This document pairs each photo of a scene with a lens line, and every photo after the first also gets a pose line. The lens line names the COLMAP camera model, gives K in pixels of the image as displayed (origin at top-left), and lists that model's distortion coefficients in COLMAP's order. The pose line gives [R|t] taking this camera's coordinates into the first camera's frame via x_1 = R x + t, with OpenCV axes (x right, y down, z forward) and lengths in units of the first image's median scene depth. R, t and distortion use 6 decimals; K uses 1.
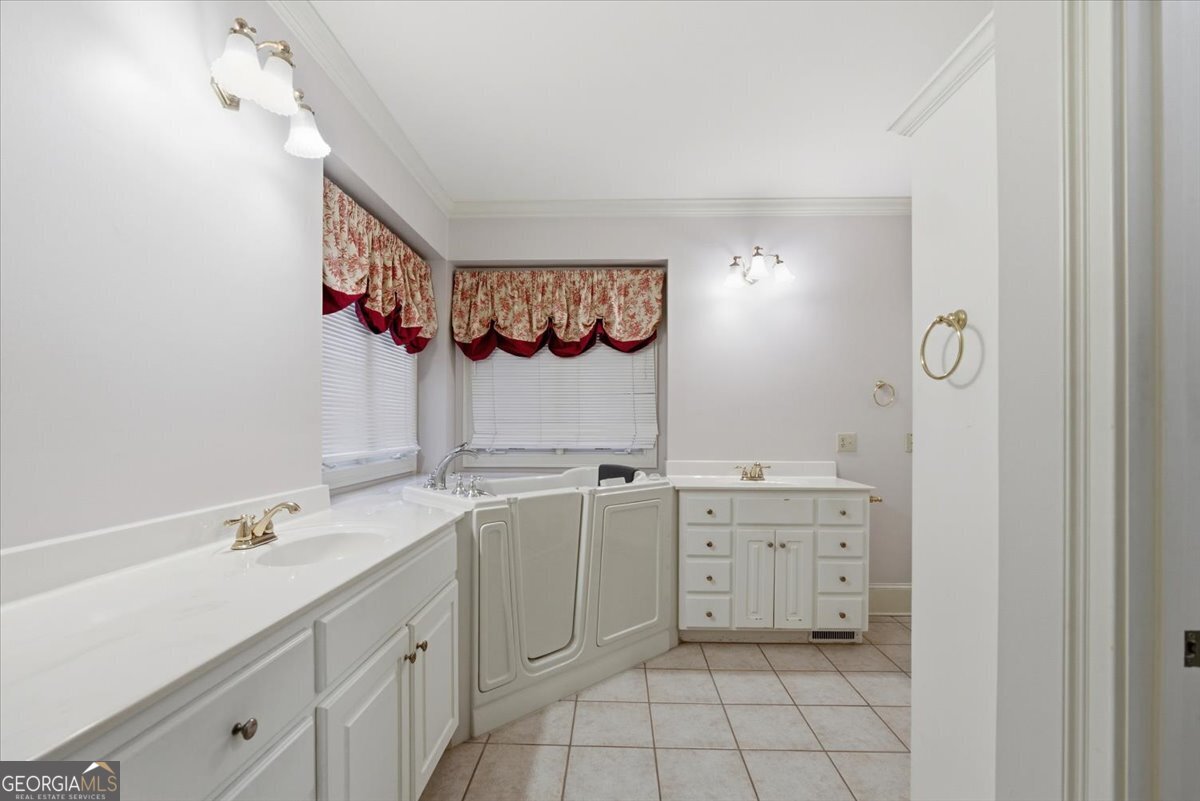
lens RADIAL K [[516.5, 0, 600.2], [0, 516.5, 425.4], [0, 0, 1]] dist [-0.012607, 0.000828]
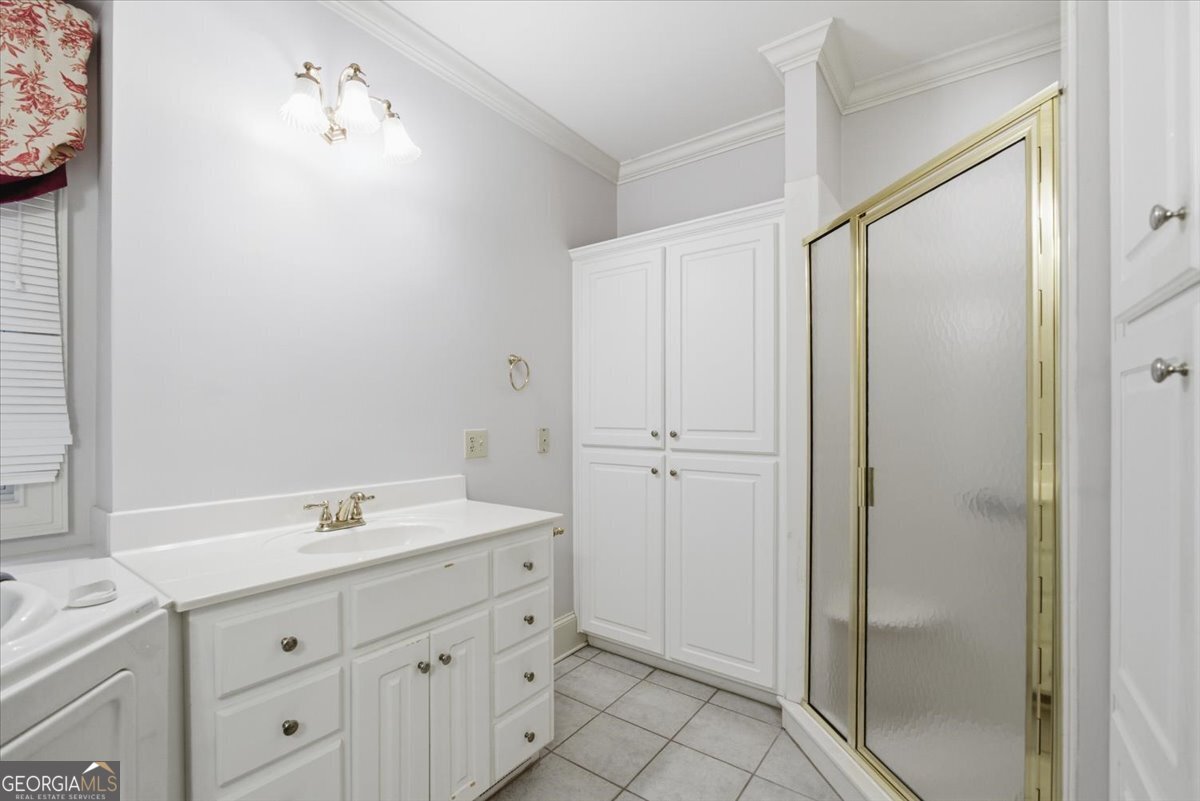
lens RADIAL K [[516.5, 0, 600.3], [0, 516.5, 419.5], [0, 0, 1]] dist [-0.012607, 0.000828]
pose [[0.565173, -0.008283, 0.824931, 0.024138], [0.002583, 0.999962, 0.008271, -0.003115], [-0.824968, -0.002544, 0.565174, 0.507360]]
